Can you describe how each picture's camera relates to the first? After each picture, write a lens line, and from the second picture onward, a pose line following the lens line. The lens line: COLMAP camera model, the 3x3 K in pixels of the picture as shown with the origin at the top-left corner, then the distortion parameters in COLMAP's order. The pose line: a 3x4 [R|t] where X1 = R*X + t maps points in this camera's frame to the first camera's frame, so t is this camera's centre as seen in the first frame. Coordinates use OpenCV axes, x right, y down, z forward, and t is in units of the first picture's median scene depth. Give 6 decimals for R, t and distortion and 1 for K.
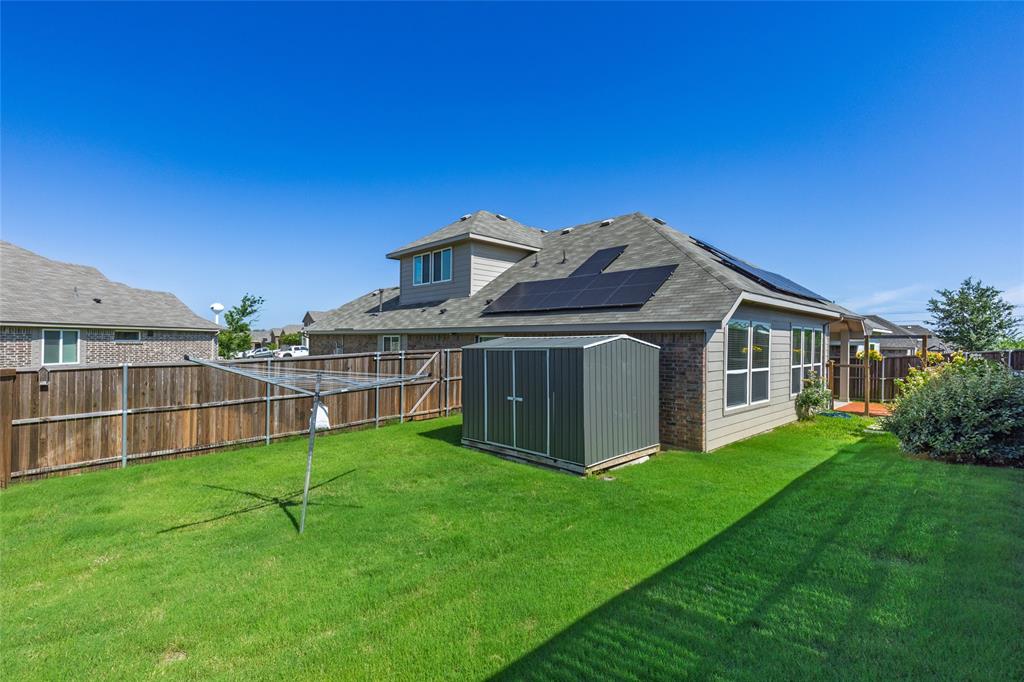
lens RADIAL K [[467.3, 0, 509.5], [0, 467.3, 337.0], [0, 0, 1]] dist [0.003423, 0.000169]
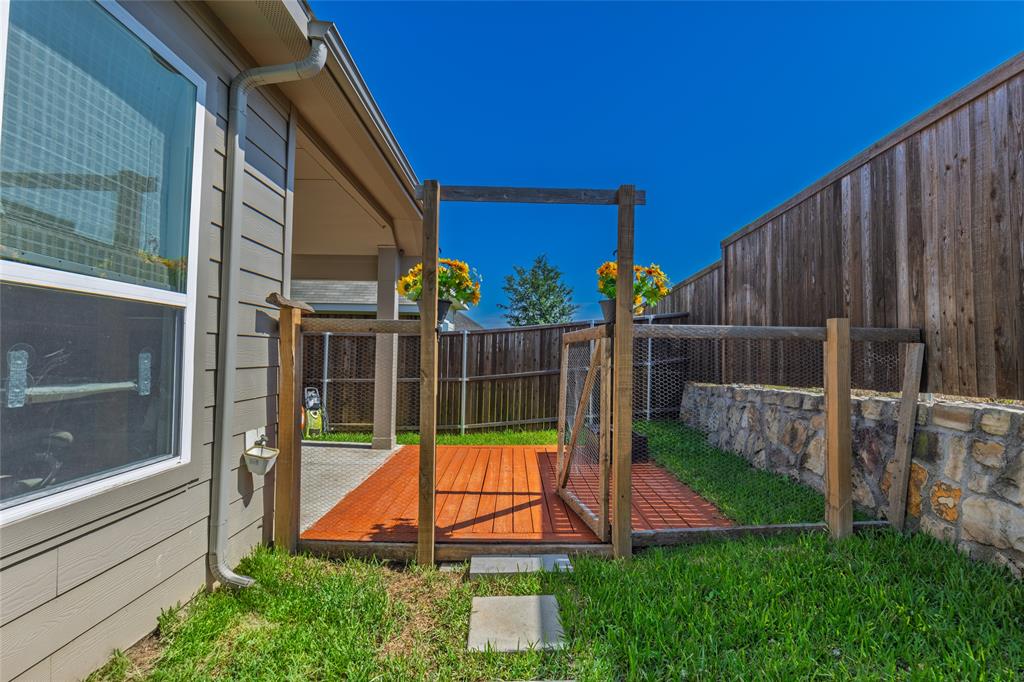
lens RADIAL K [[467.3, 0, 509.5], [0, 467.3, 337.0], [0, 0, 1]] dist [0.003423, 0.000169]
pose [[0.698386, 0.022470, 0.715369, 0.365393], [-0.006736, 0.999669, -0.024824, 0.043419], [-0.715690, 0.012518, 0.698306, 0.473442]]
